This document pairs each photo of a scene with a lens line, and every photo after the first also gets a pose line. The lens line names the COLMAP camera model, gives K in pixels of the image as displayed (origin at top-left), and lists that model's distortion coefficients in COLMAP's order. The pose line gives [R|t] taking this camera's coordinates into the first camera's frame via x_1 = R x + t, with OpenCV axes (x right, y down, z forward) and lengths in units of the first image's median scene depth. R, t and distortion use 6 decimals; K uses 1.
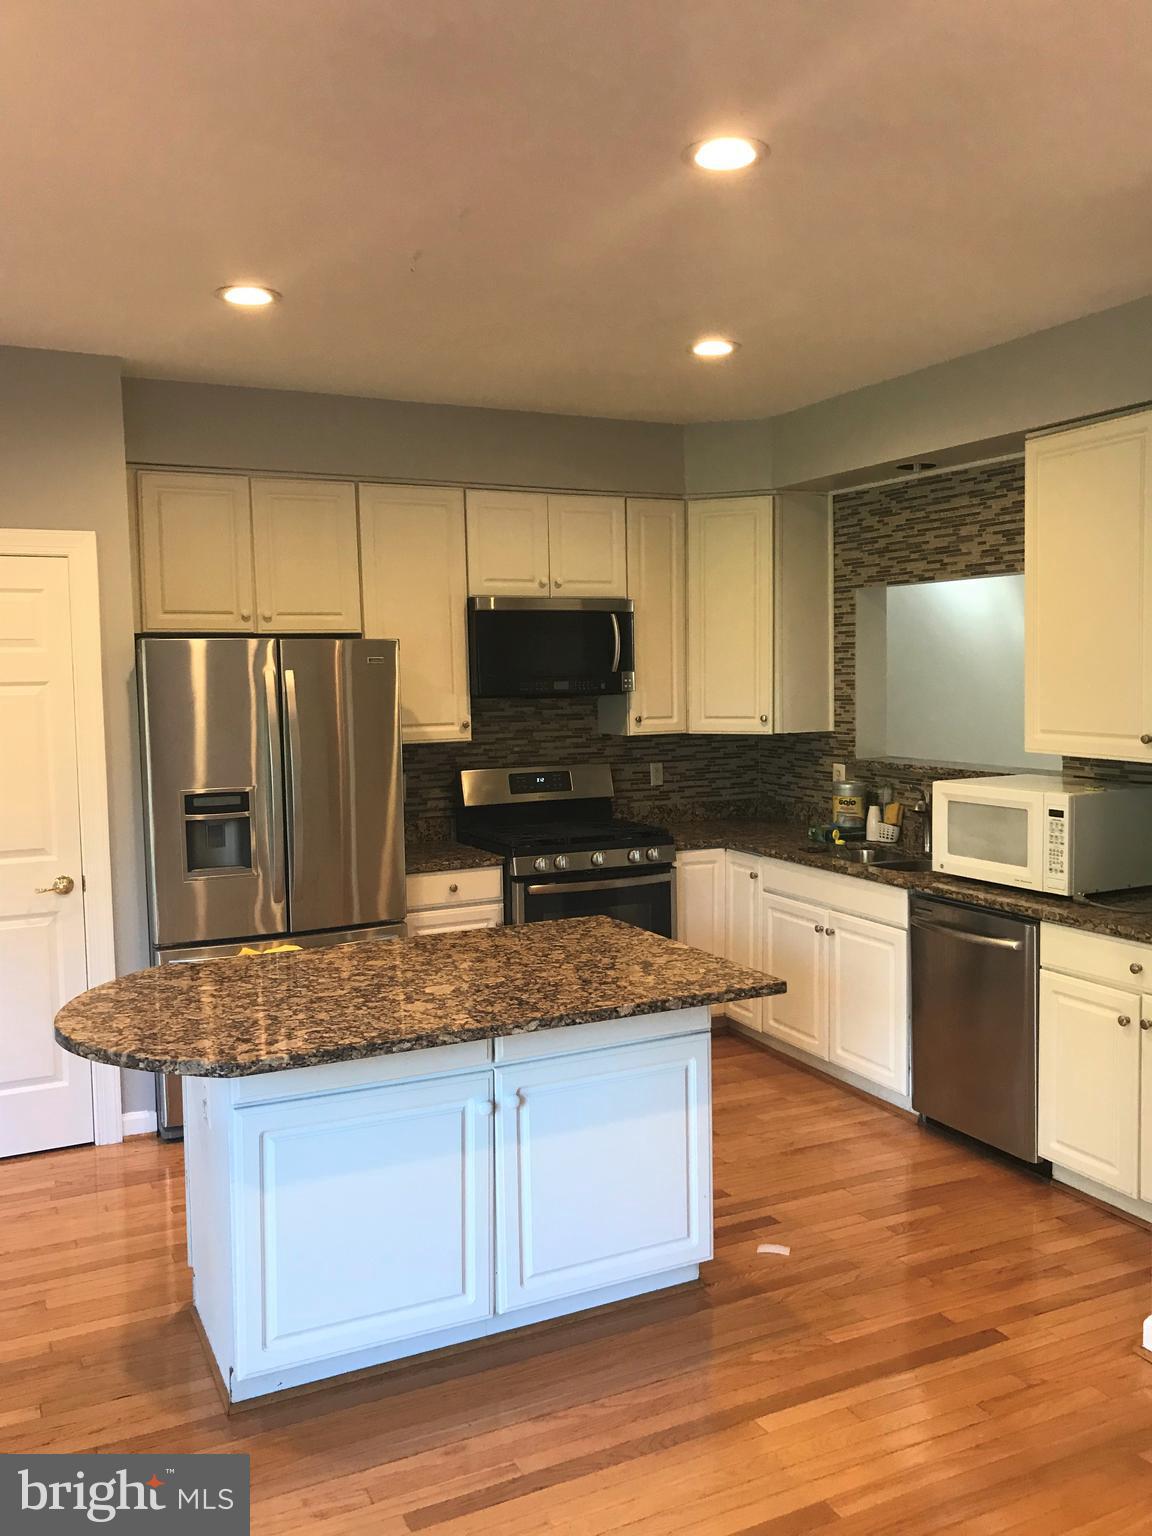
lens RADIAL K [[1249.4, 0, 581.3], [0, 1249.4, 766.2], [0, 0, 1]] dist [0.006714, -0.008806]
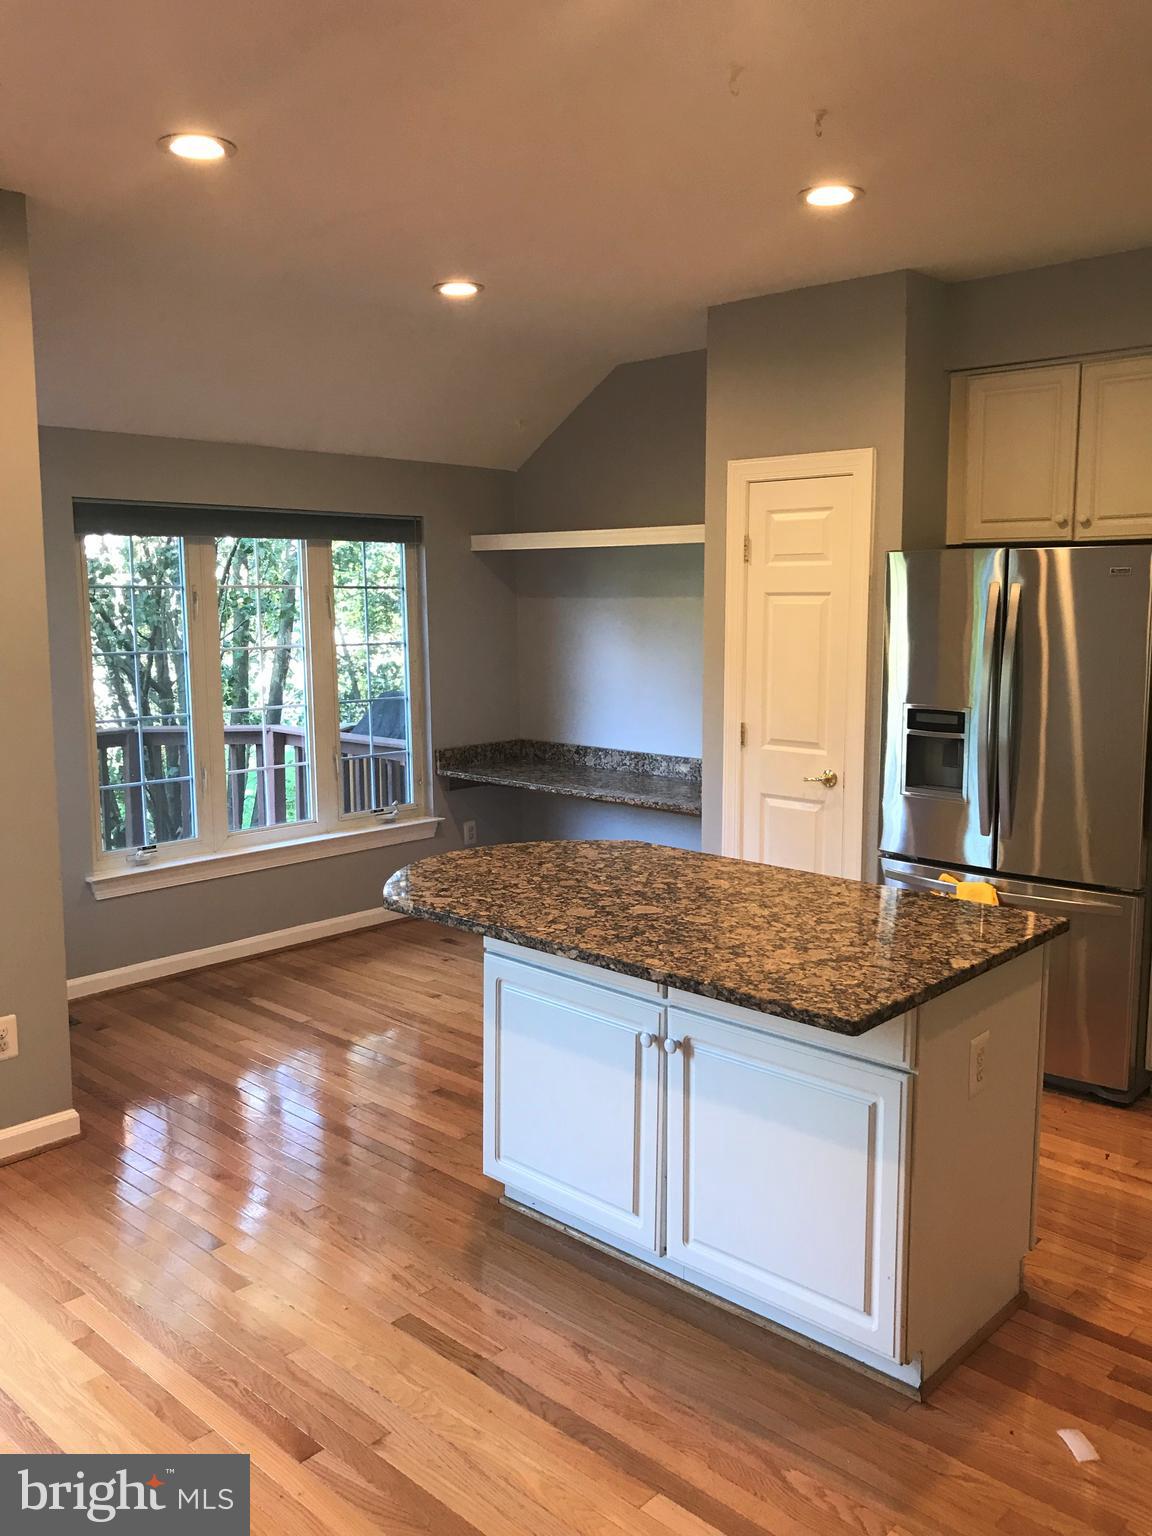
lens RADIAL K [[1249.4, 0, 578.1], [0, 1249.4, 753.0], [0, 0, 1]] dist [0.006714, -0.008806]
pose [[0.353404, 0.135417, -0.925618, 0.770635], [-0.076064, 0.990350, 0.115846, -0.055226], [0.932373, 0.029466, 0.360294, 0.593174]]
